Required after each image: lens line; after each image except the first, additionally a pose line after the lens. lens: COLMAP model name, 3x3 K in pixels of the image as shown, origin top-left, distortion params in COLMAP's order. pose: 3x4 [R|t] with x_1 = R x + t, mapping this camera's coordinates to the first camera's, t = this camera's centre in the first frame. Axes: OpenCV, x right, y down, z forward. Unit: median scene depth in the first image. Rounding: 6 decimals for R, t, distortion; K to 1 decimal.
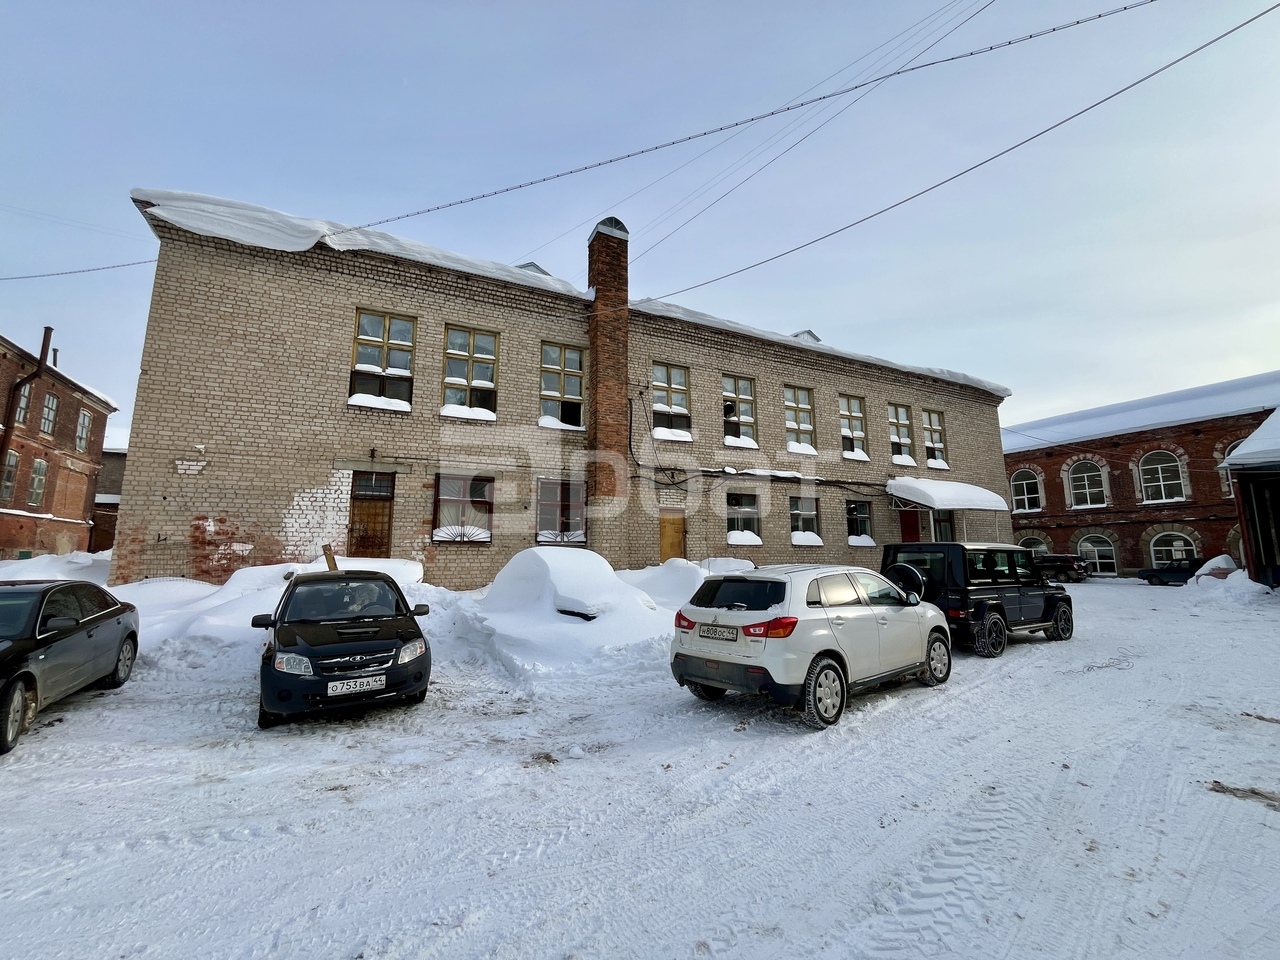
lens RADIAL K [[517.6, 0, 636.8], [0, 517.6, 475.5], [0, 0, 1]] dist [-0.001236, -0.000763]
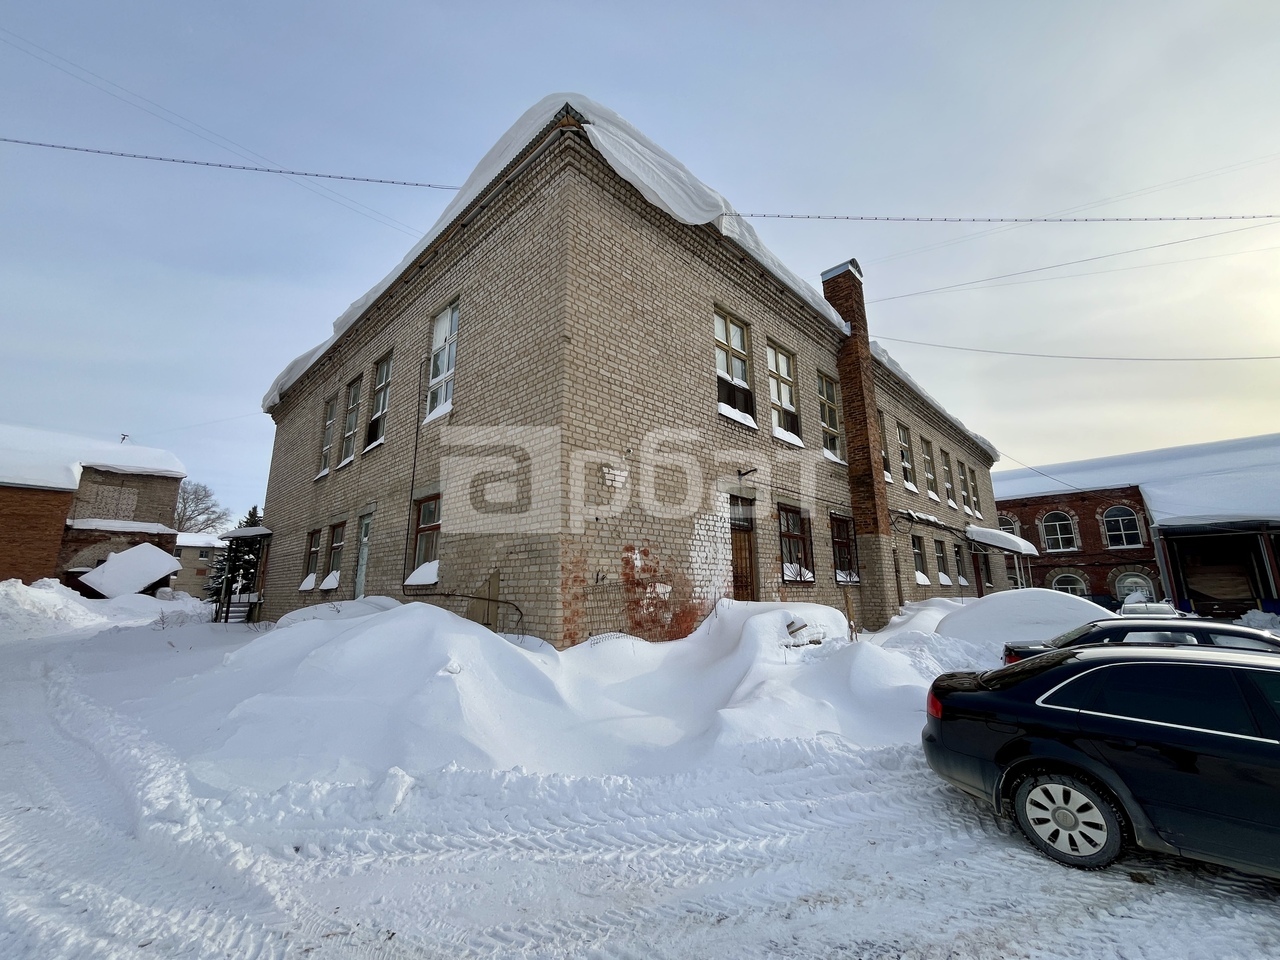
lens RADIAL K [[517.6, 0, 636.8], [0, 517.6, 475.5], [0, 0, 1]] dist [-0.001236, -0.000763]
pose [[0.939936, 0.070516, 0.333988, -1.009822], [-0.046400, 0.995742, -0.079650, 0.035005], [-0.338183, 0.059369, 0.939206, 0.287231]]
